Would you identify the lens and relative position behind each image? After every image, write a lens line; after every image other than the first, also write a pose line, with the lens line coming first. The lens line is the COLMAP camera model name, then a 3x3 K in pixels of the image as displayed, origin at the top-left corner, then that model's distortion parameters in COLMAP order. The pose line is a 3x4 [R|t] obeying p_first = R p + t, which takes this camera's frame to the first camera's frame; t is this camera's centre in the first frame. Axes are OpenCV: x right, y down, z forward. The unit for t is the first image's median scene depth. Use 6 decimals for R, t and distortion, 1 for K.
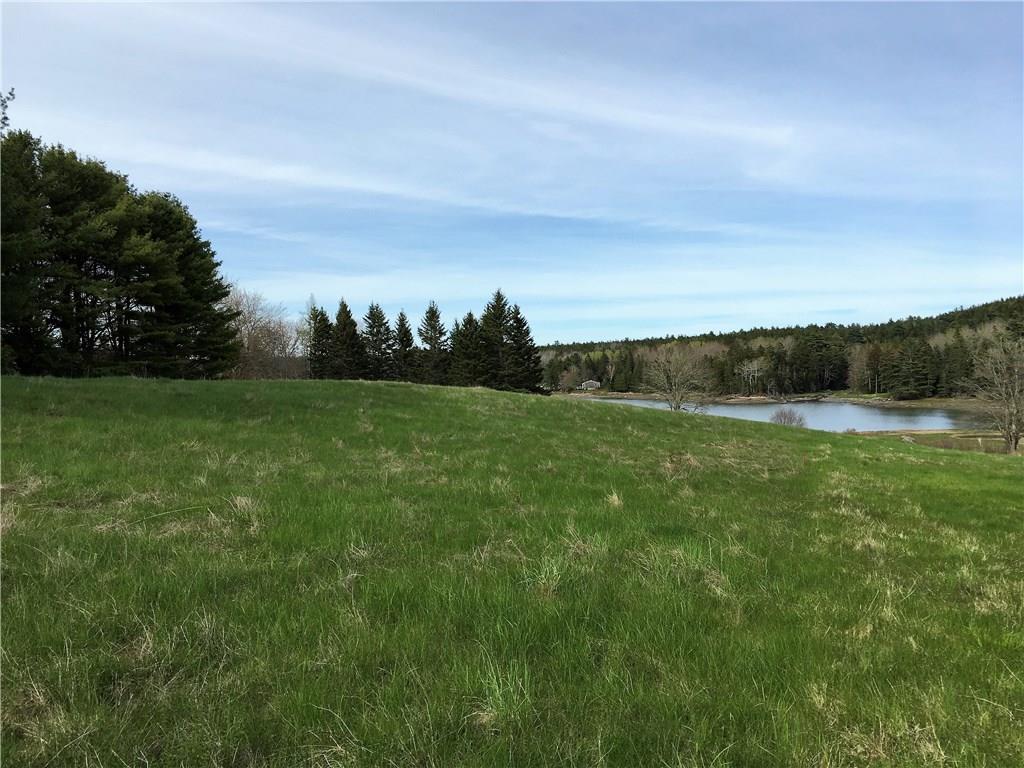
lens RADIAL K [[875.9, 0, 512.0], [0, 875.9, 384.0], [0, 0, 1]] dist [0.056961, 0.006864]
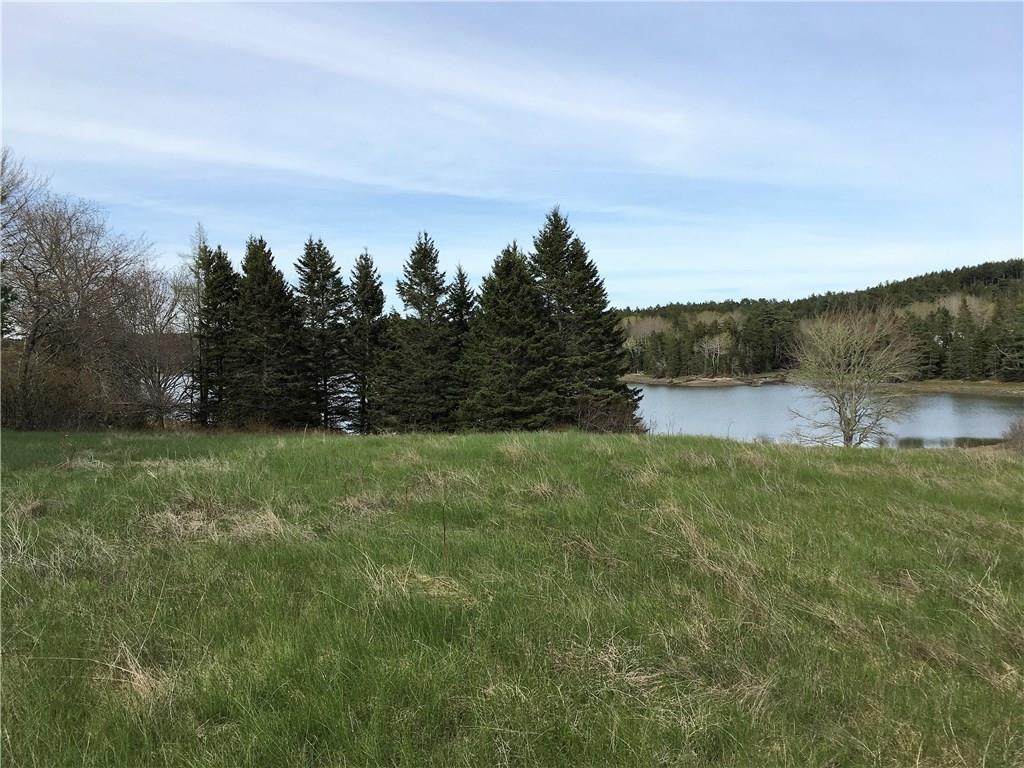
lens RADIAL K [[875.9, 0, 512.0], [0, 875.9, 384.0], [0, 0, 1]] dist [0.056961, 0.006864]
pose [[0.992980, -0.007039, 0.118074, -0.095701], [0.003872, 0.999627, 0.027030, -0.011502], [-0.118220, -0.026383, 0.992637, 0.404921]]
